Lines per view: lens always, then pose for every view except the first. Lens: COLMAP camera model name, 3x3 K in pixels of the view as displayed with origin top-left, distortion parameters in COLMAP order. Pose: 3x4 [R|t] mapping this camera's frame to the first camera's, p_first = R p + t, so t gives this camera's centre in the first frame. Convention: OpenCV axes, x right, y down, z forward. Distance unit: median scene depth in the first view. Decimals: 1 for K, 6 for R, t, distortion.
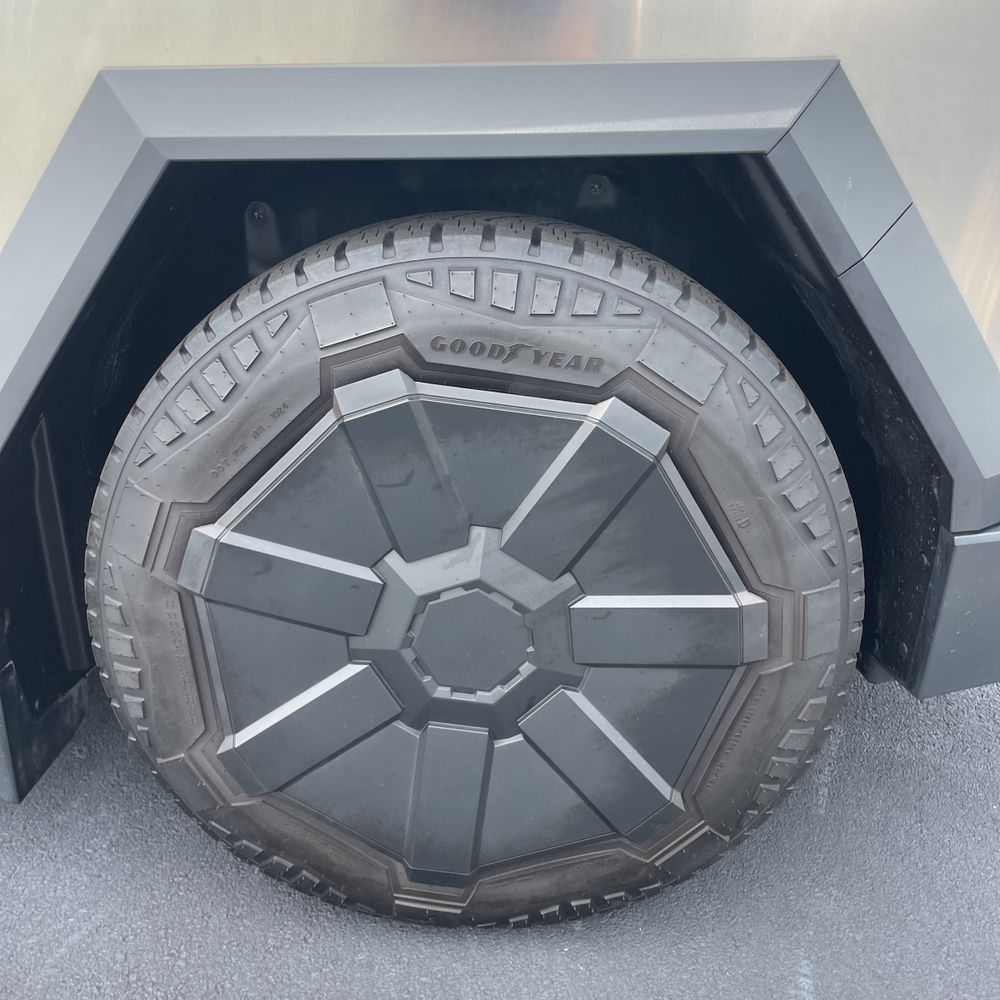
lens RADIAL K [[1020.2, 0, 489.7], [0, 1020.2, 522.7], [0, 0, 1]] dist [0.088405, -0.111410]
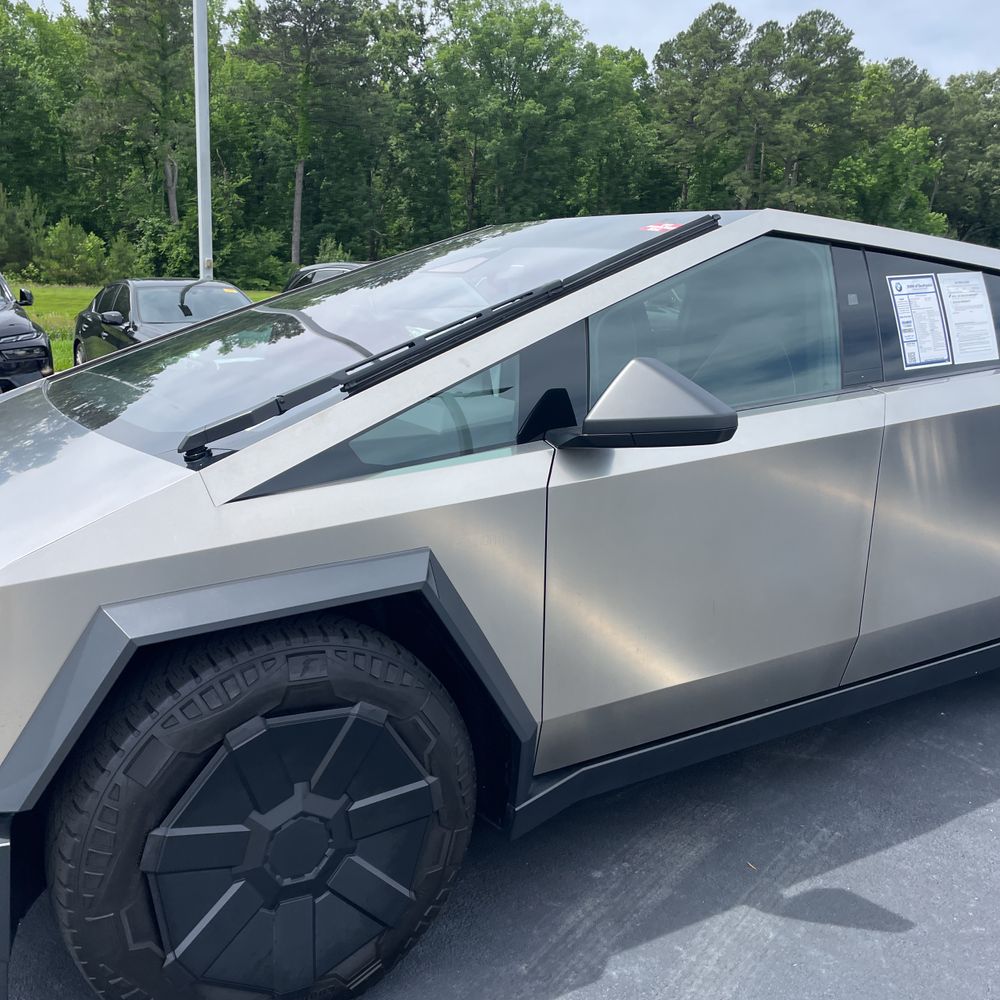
lens RADIAL K [[1001.8, 0, 497.8], [0, 1001.8, 513.1], [0, 0, 1]] dist [0.110437, -0.128596]
pose [[0.837708, -0.148737, 0.525474, -0.618451], [0.233591, 0.967324, -0.098585, -0.210823], [-0.493640, 0.205332, 0.845079, -0.878869]]
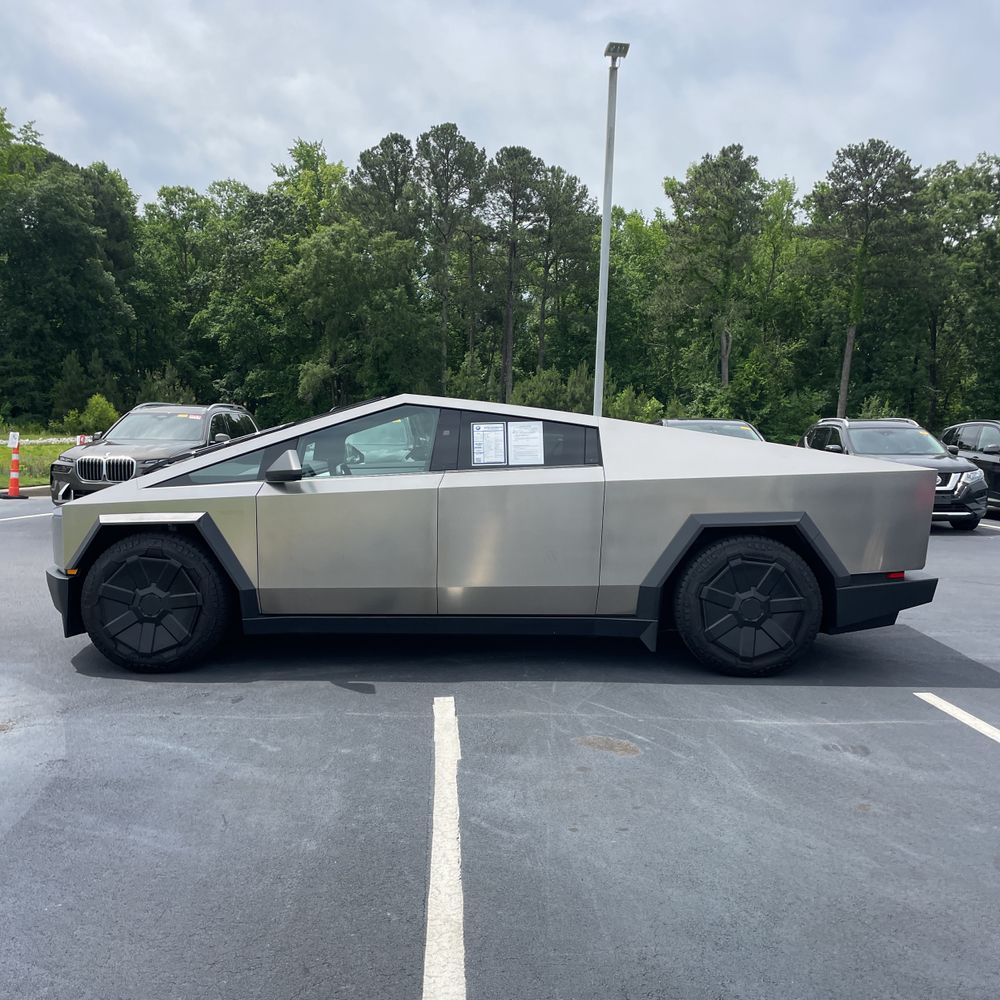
lens RADIAL K [[1026.4, 0, 500.0], [0, 1026.4, 500.0], [0, 0, 1]] dist [0.127704, -0.180941]
pose [[0.999738, -0.020206, 0.010711, -0.165391], [0.022616, 0.943046, -0.331892, 0.107094], [-0.003394, 0.332048, 0.943257, -1.565438]]
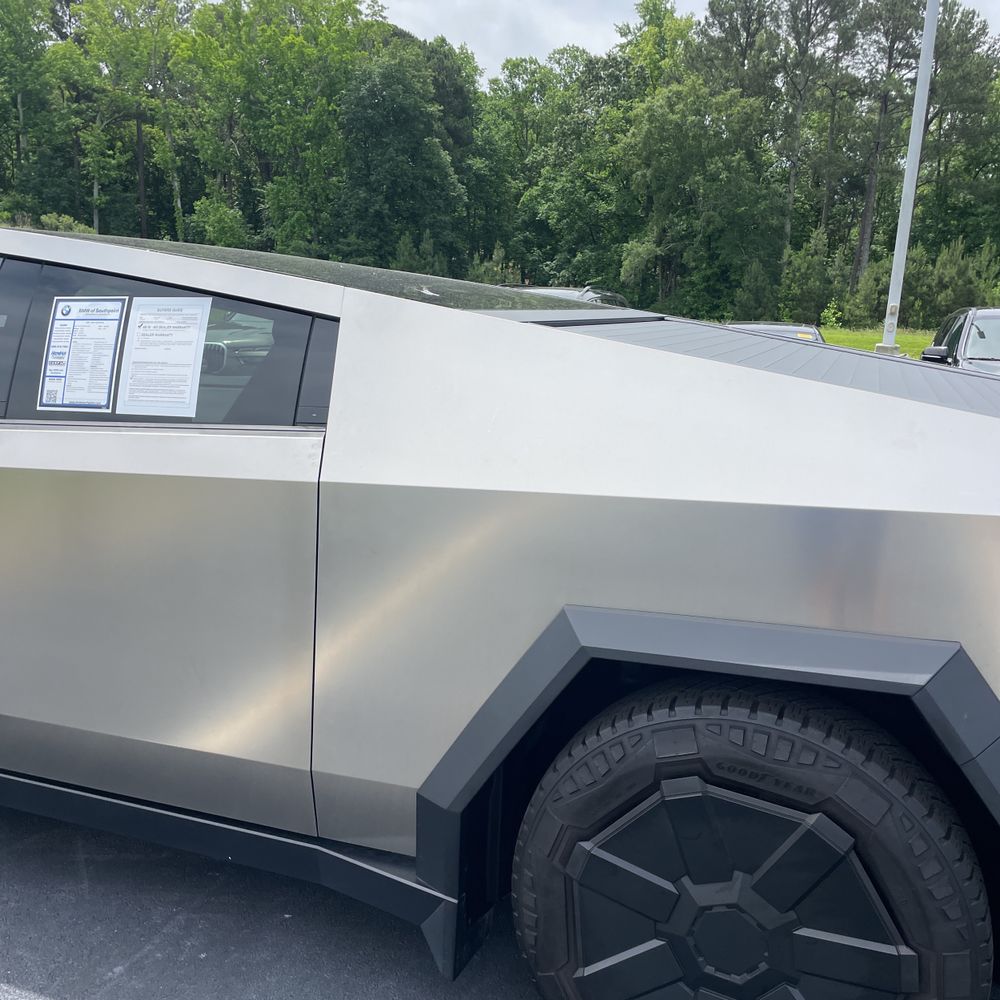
lens RADIAL K [[1016.8, 0, 479.3], [0, 1016.8, 499.9], [0, 0, 1]] dist [0.098386, -0.133487]
pose [[0.939167, 0.066335, -0.336993, 0.124359], [-0.141749, 0.968574, -0.204382, -0.186685], [0.312845, 0.239717, 0.919056, -0.886726]]
